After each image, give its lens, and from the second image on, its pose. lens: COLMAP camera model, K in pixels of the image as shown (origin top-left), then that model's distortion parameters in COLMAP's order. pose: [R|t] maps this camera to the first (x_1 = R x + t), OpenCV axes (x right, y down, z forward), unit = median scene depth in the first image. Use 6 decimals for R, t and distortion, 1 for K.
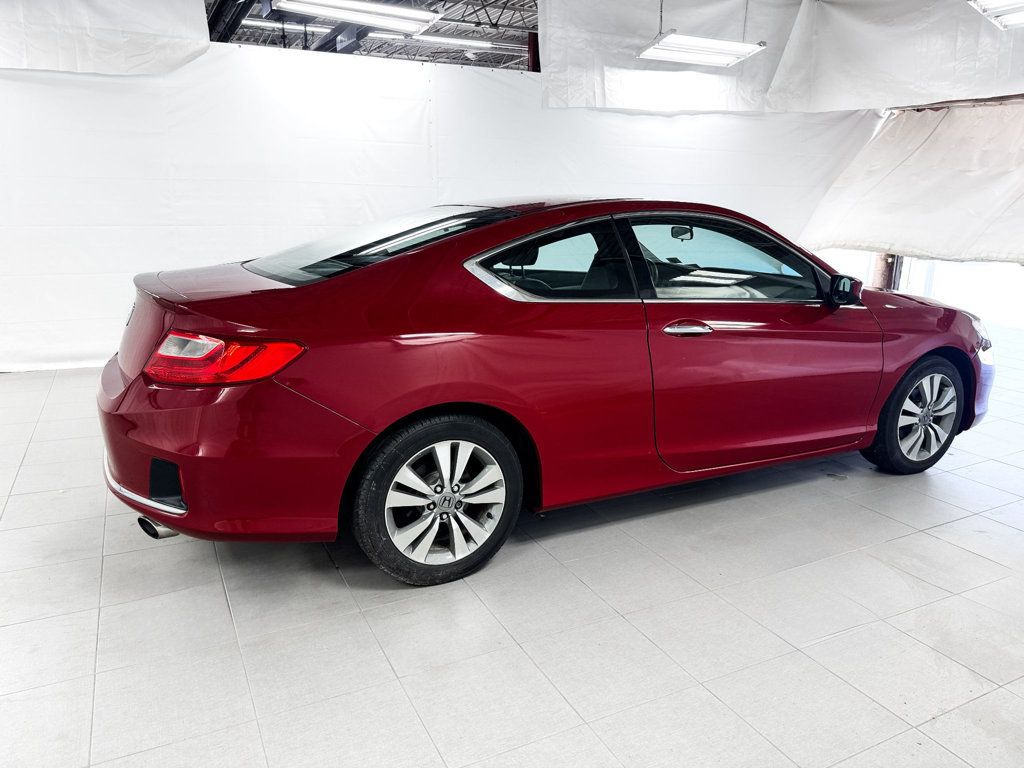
lens RADIAL K [[715.4, 0, 508.4], [0, 715.4, 383.9], [0, 0, 1]] dist [-0.003362, -0.006027]
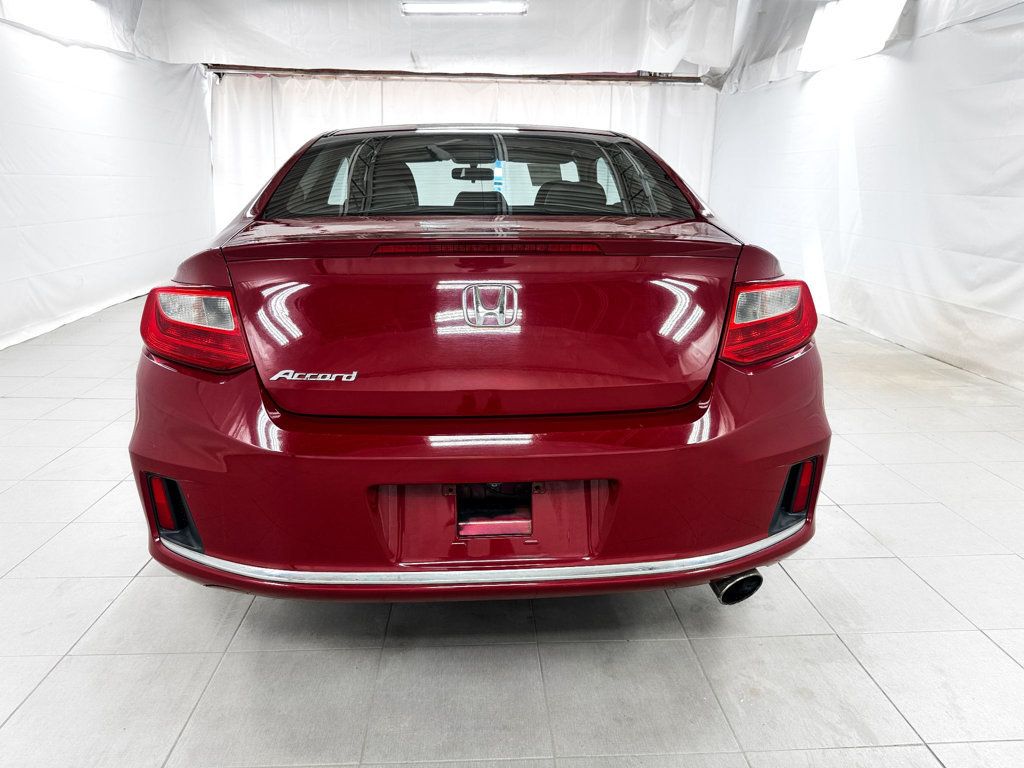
lens RADIAL K [[733.2, 0, 511.7], [0, 733.2, 366.6], [0, 0, 1]] dist [0.002124, 0.000487]
pose [[0.391768, -0.228681, 0.891192, -0.402400], [0.222432, 0.963428, 0.149436, -0.050138], [-0.892772, 0.139685, 0.428306, 0.286887]]
